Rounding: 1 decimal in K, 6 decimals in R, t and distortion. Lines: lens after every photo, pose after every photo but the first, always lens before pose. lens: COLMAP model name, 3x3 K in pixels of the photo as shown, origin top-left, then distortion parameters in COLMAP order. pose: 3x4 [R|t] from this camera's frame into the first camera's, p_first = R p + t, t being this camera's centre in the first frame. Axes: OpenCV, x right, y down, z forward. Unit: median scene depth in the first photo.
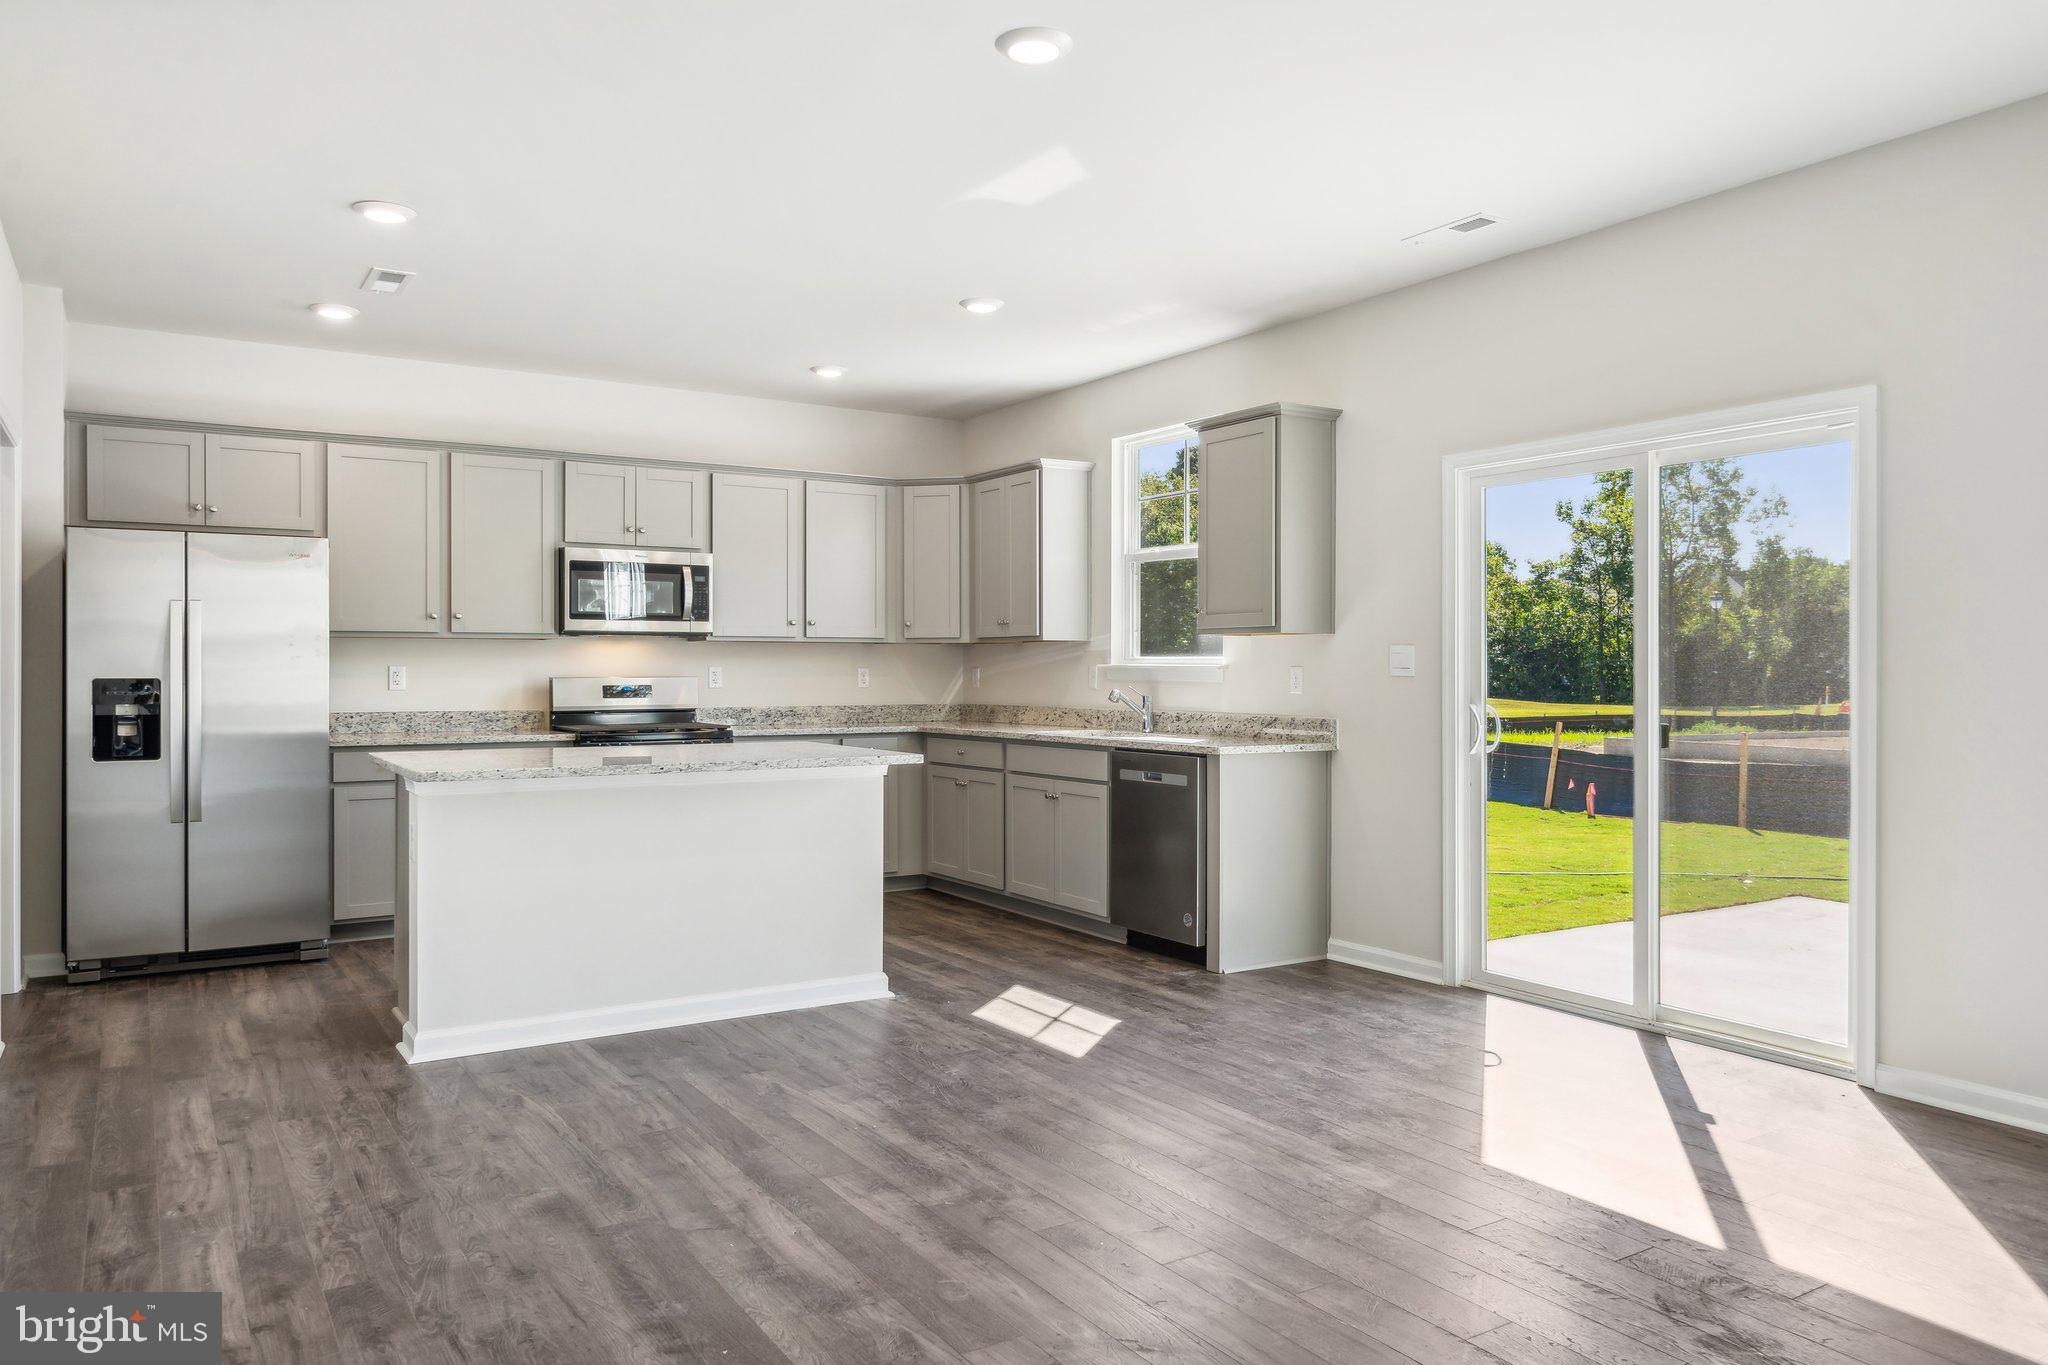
lens RADIAL K [[1400.6, 0, 1030.1], [0, 1400.6, 666.4], [0, 0, 1]] dist [0.018331, 0.002962]
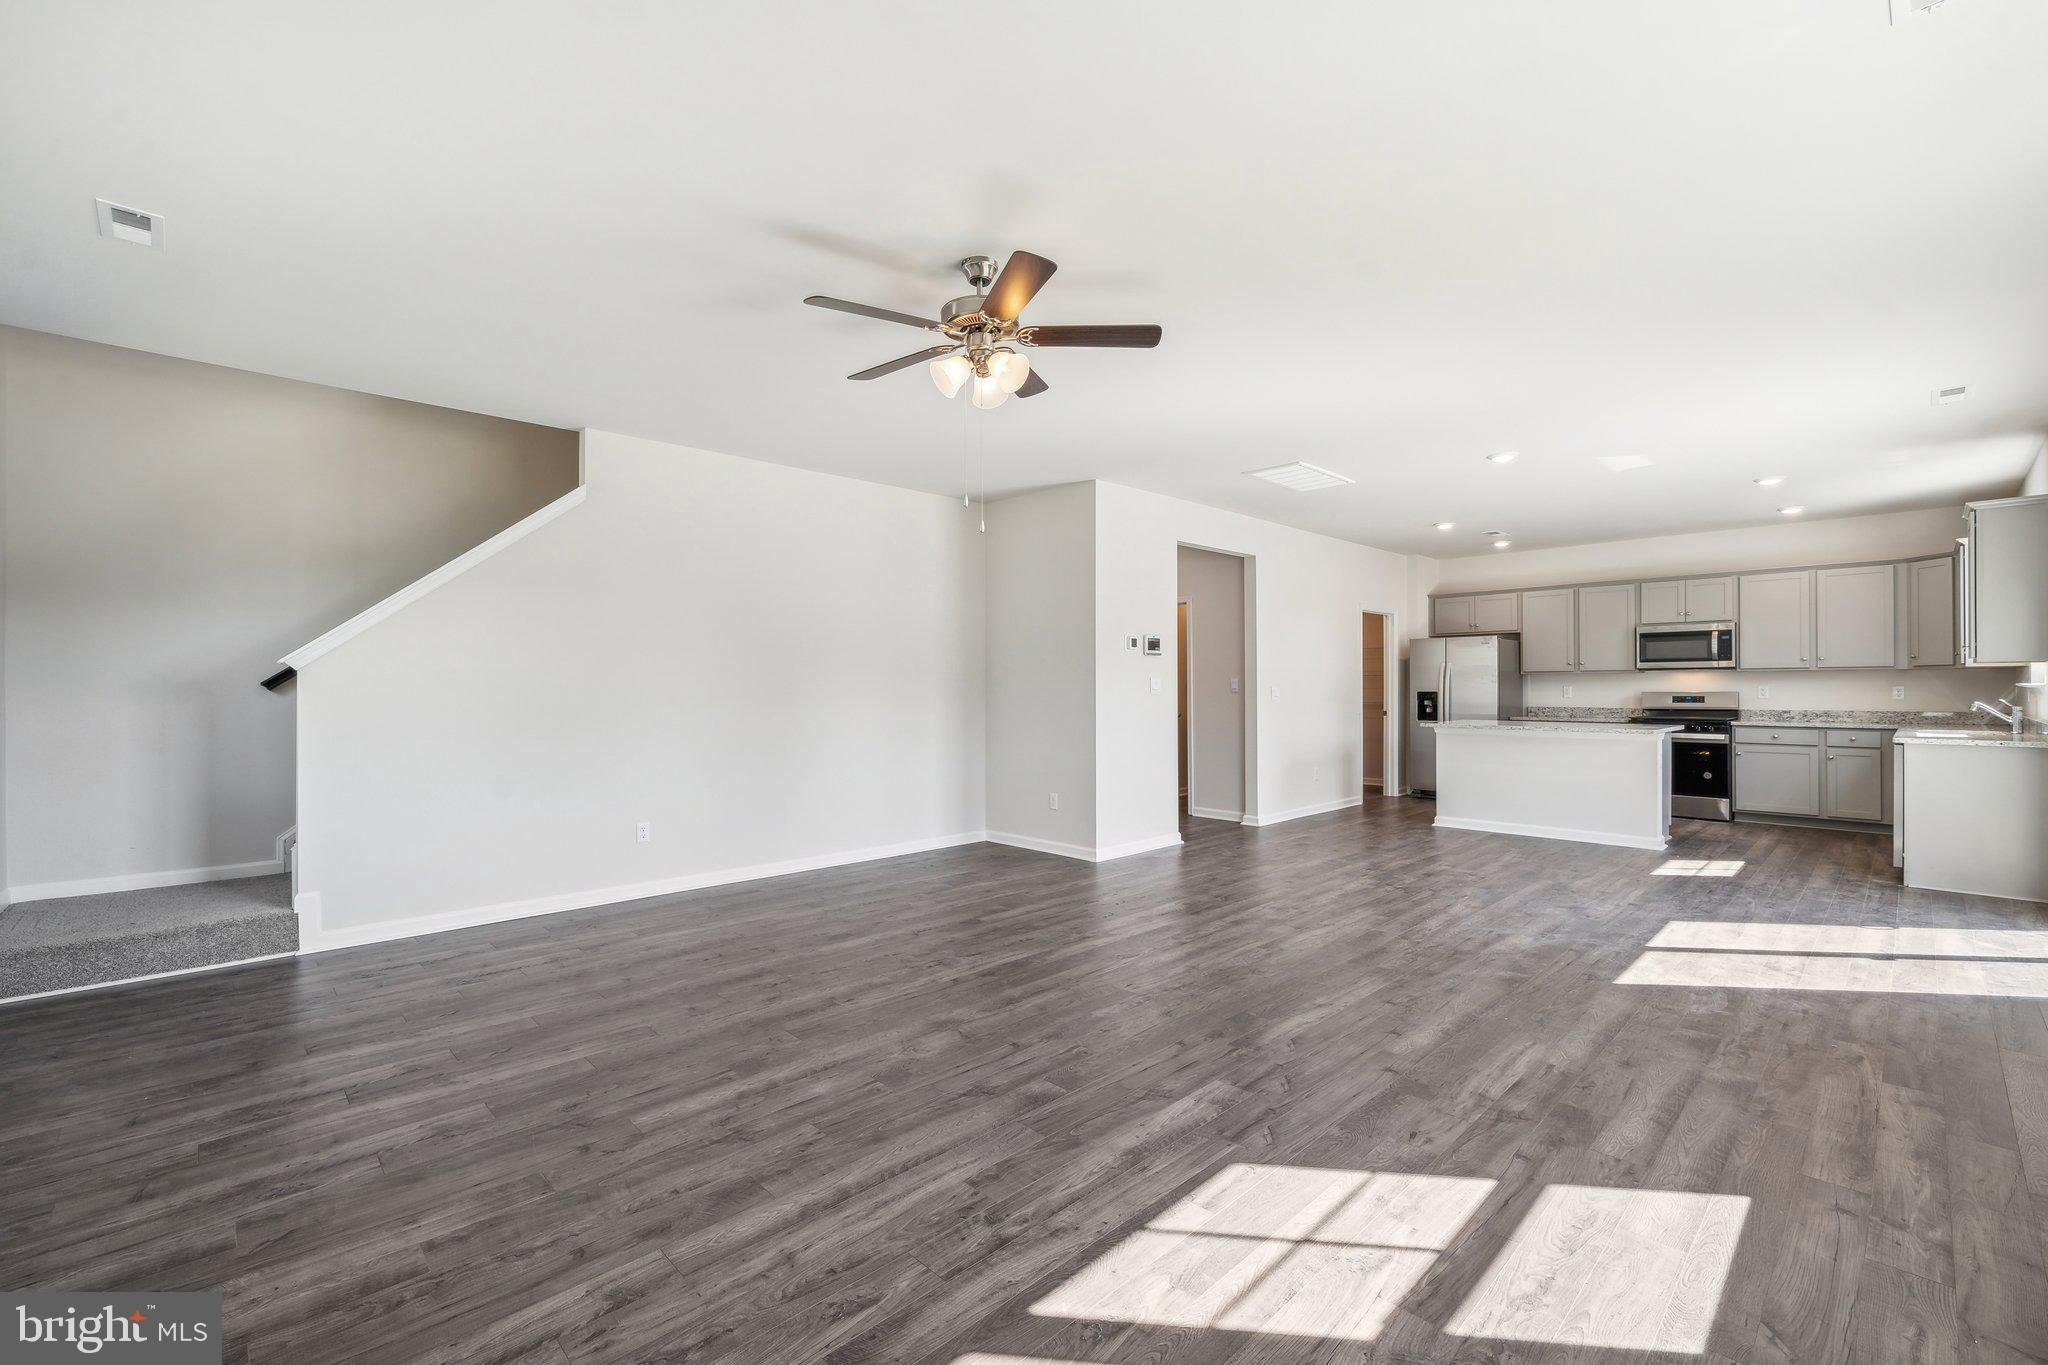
lens RADIAL K [[848.0, 0, 1004.1], [0, 848.0, 686.2], [0, 0, 1]] dist [0.000783, 0.000329]
pose [[0.183622, -0.003249, -0.982992, 0.704253], [0.006496, 0.999977, -0.002092, -0.003549], [0.982976, -0.006002, 0.183639, -0.116104]]
